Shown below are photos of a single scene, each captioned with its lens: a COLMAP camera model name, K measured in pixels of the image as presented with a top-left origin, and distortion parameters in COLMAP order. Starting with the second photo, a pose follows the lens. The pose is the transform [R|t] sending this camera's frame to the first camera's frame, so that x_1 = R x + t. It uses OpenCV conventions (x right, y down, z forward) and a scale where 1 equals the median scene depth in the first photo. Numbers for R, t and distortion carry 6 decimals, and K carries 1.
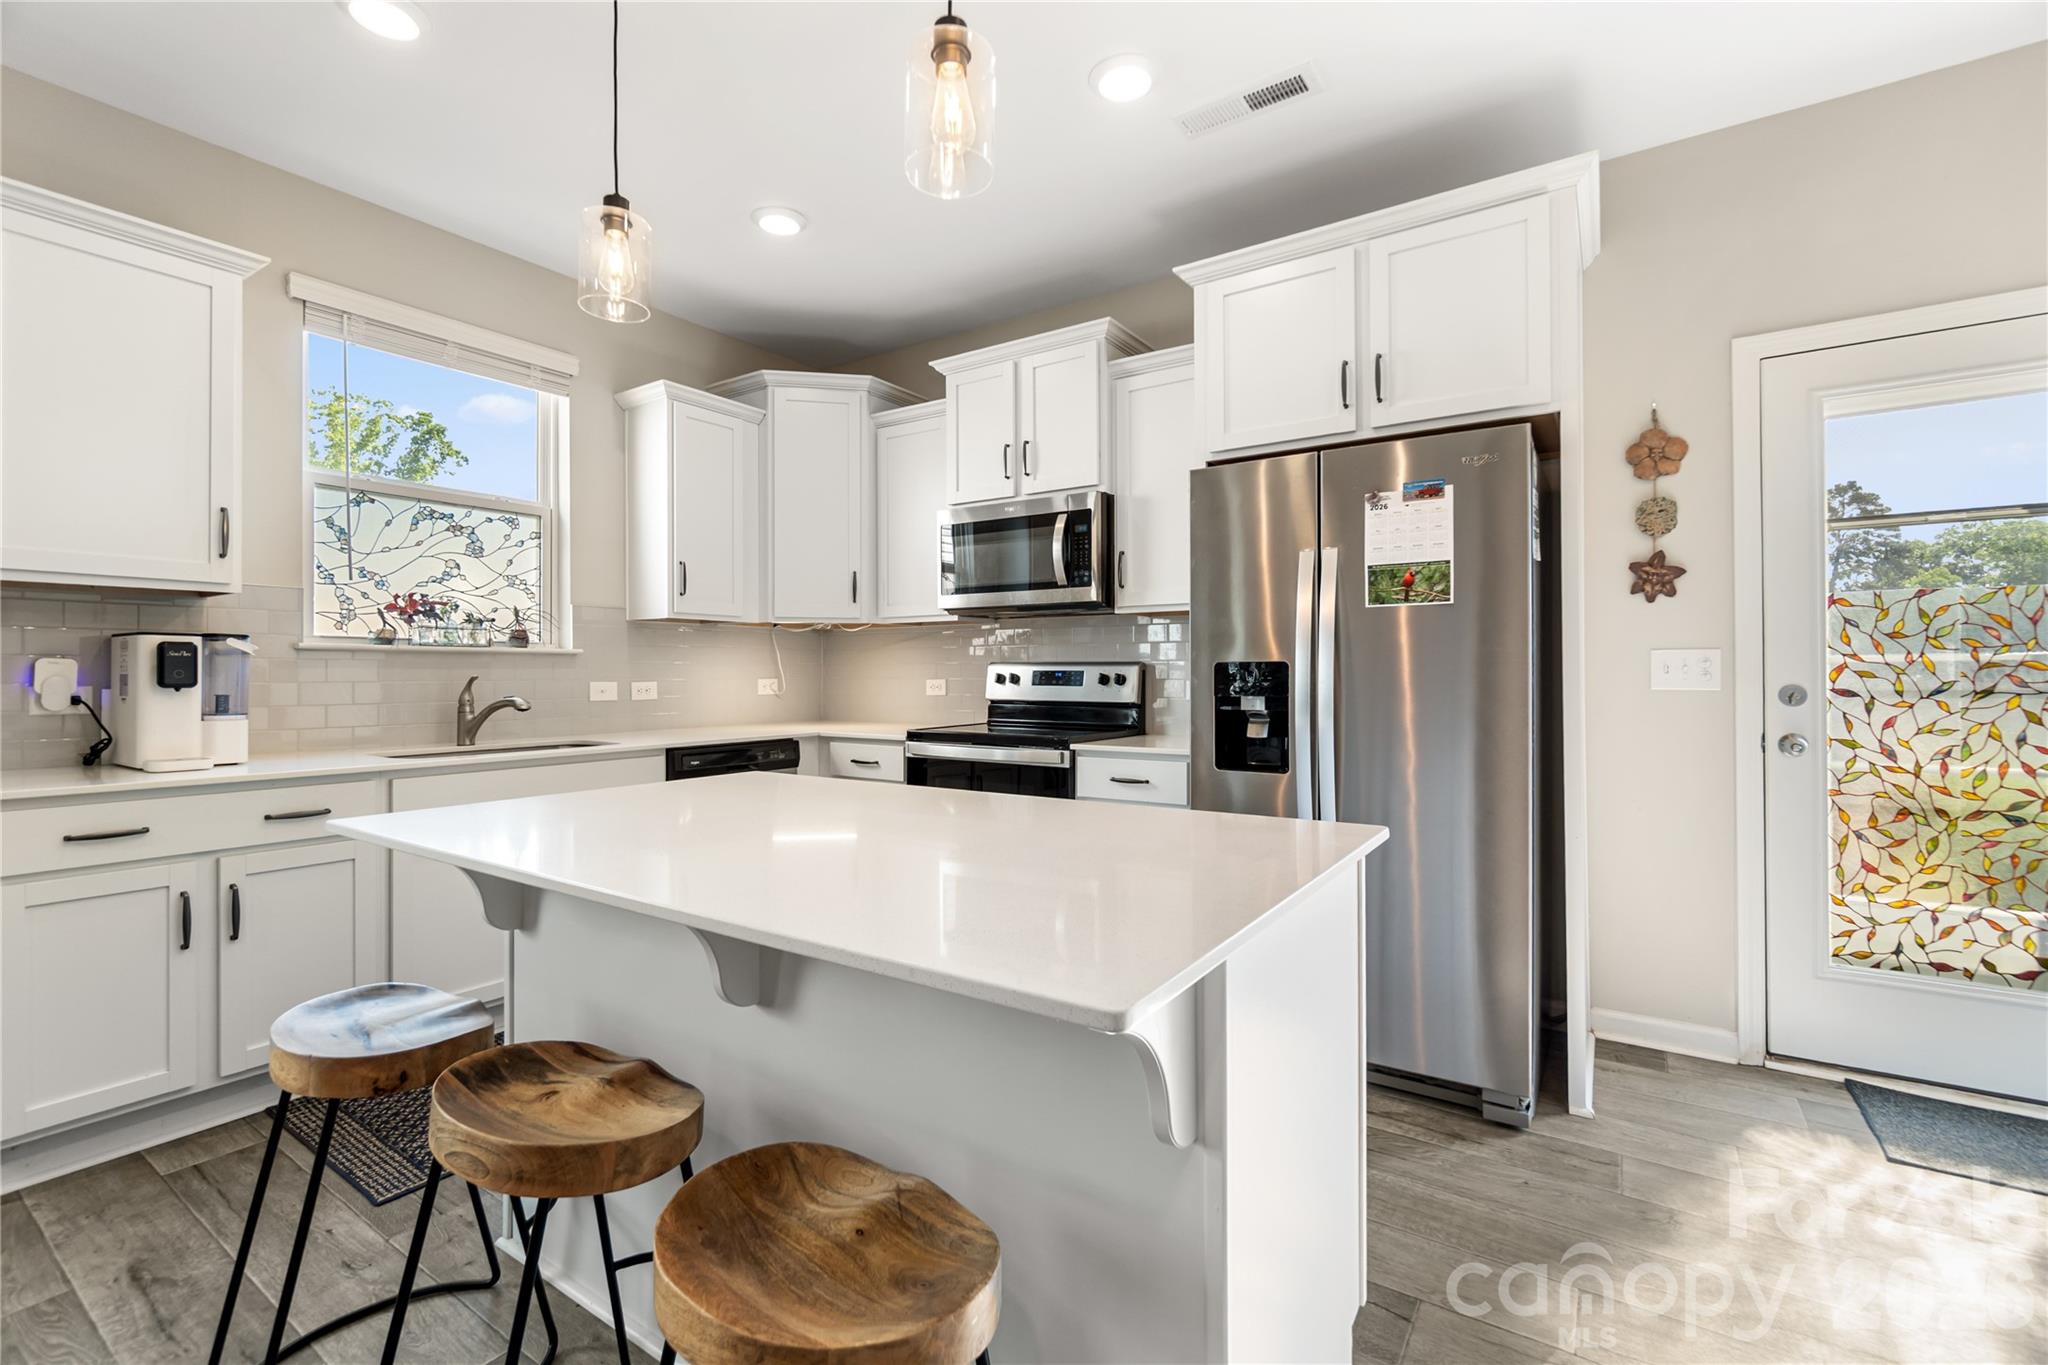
lens RADIAL K [[886.8, 0, 1015.2], [0, 886.8, 672.8], [0, 0, 1]] dist [-0.006710, 0.000376]
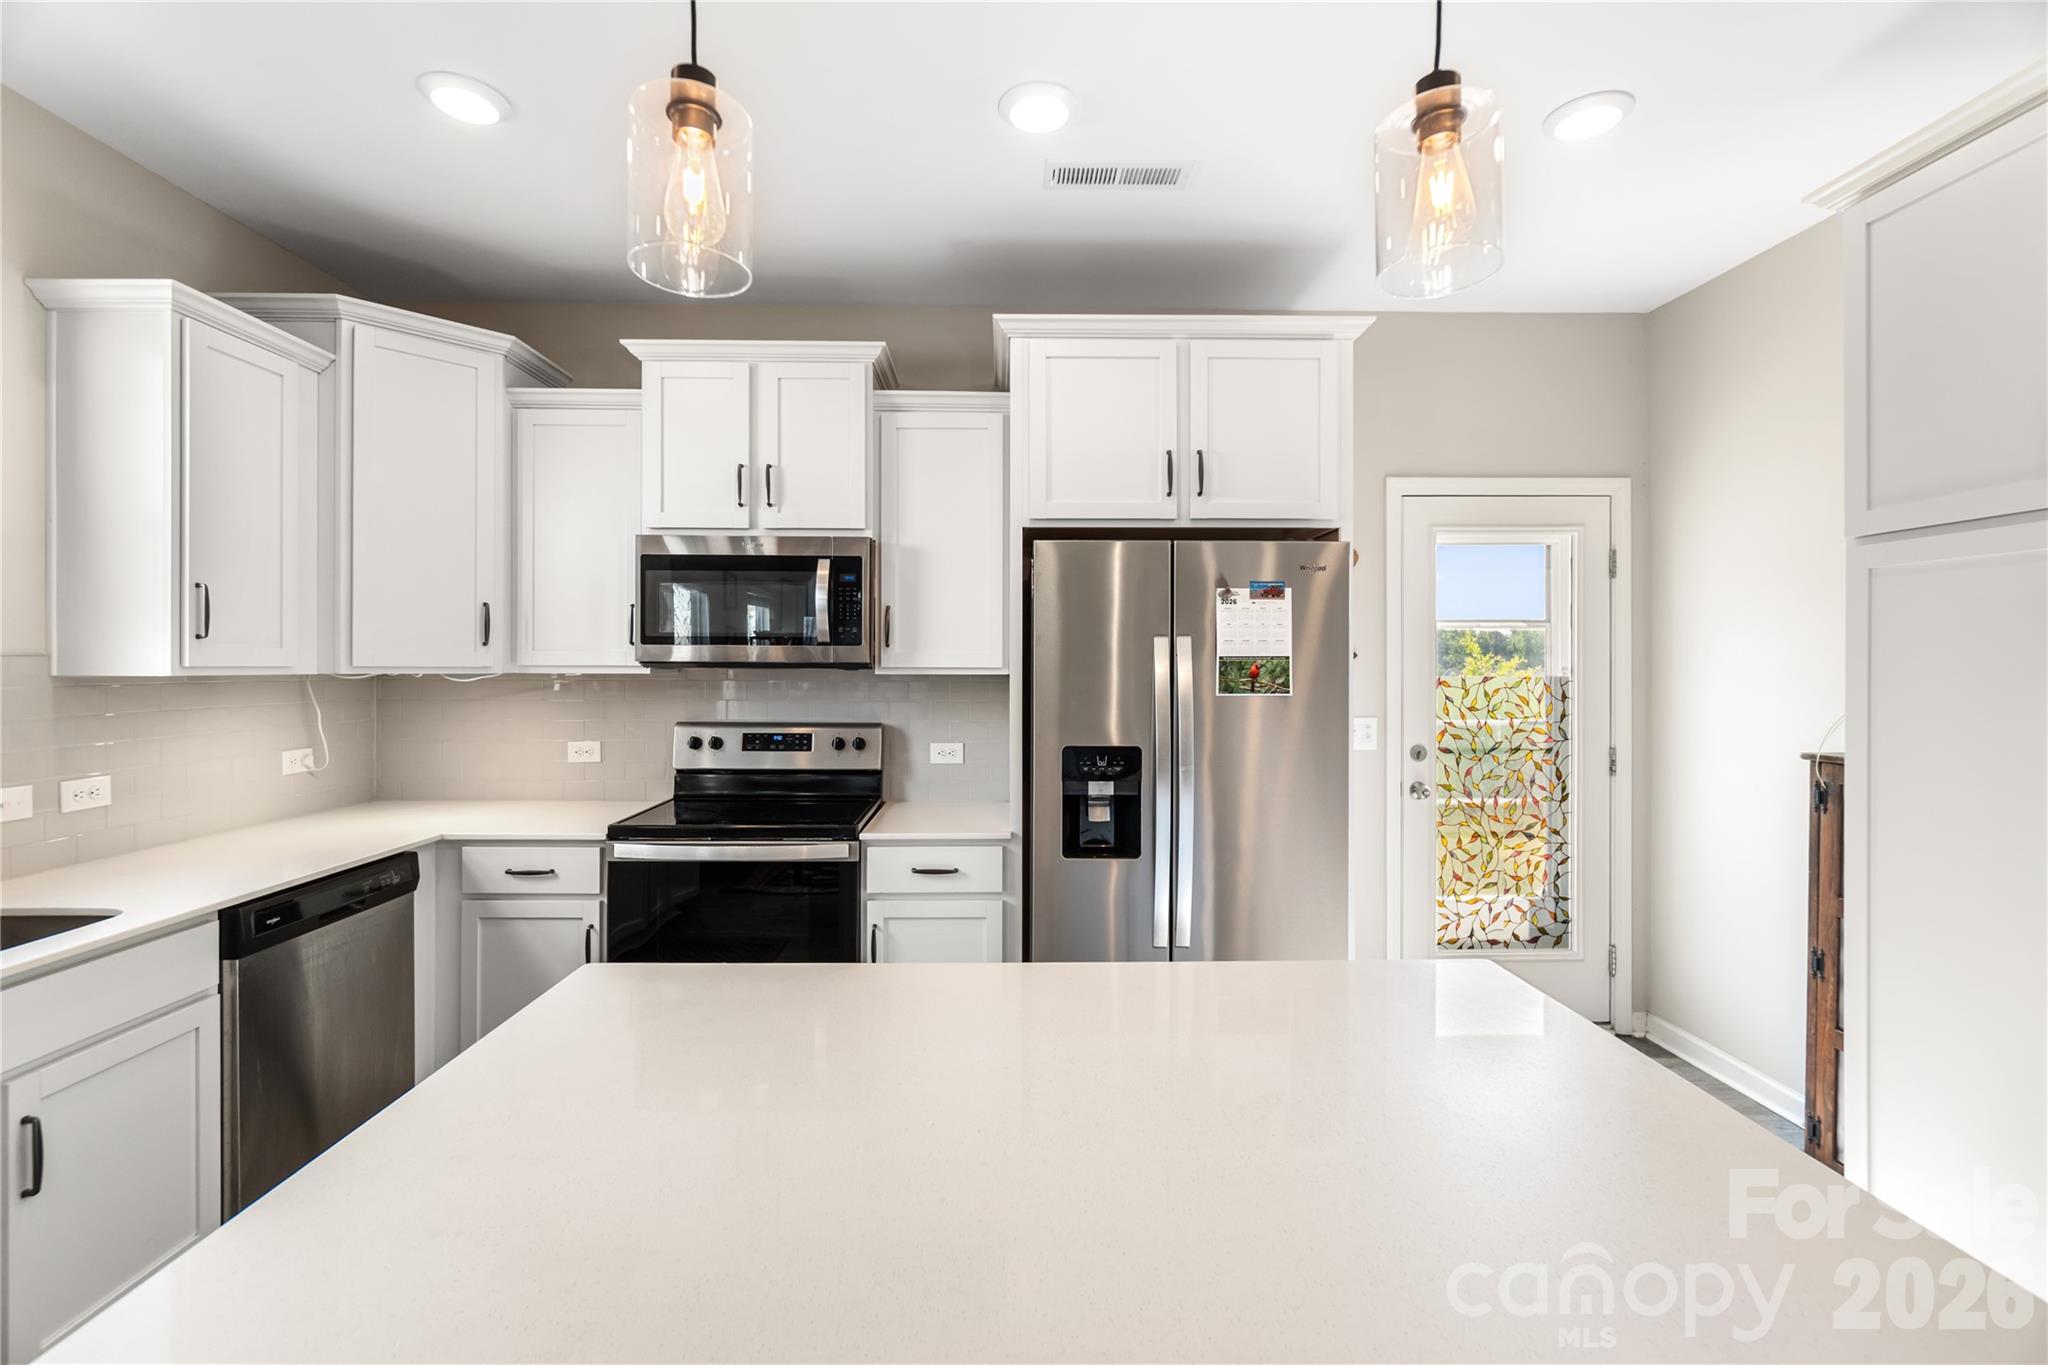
lens RADIAL K [[881.1, 0, 1011.0], [0, 881.1, 666.7], [0, 0, 1]] dist [-0.006658, 0.000079]
pose [[0.818711, 0.003918, 0.574192, -0.346407], [-0.004935, 0.999988, 0.000213, -0.092329], [-0.574184, -0.003008, 0.818721, 0.244880]]
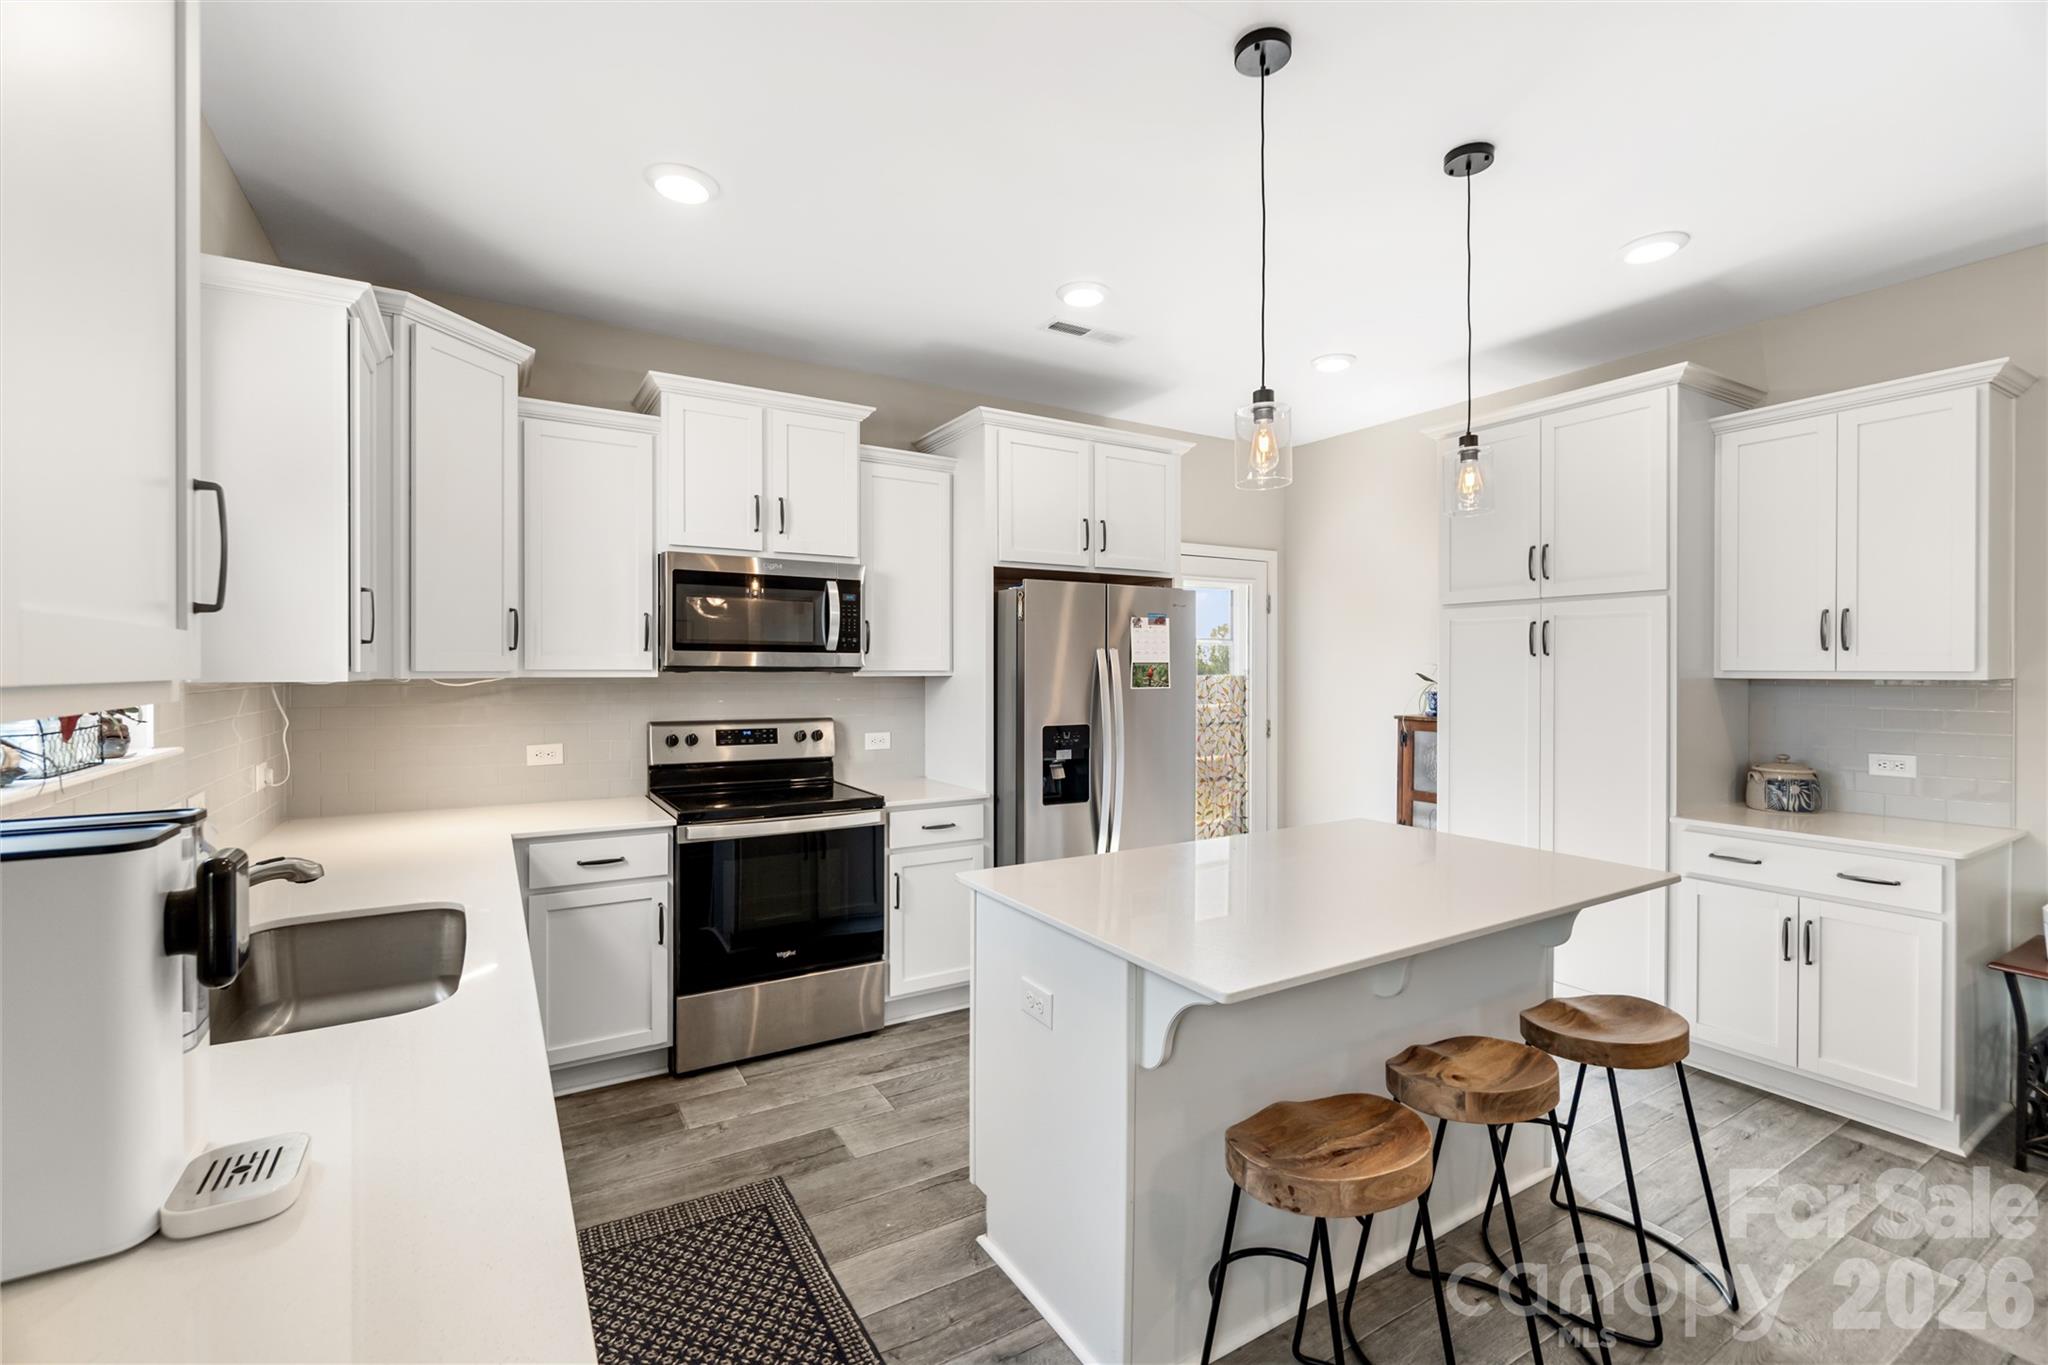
lens RADIAL K [[872.8, 0, 1011.3], [0, 872.8, 678.8], [0, 0, 1]] dist [-0.009520, 0.000059]
pose [[0.423801, -0.006816, 0.905730, -0.941536], [-0.002436, 0.999959, 0.008665, -0.090239], [-0.905752, -0.005879, 0.423767, 0.460624]]
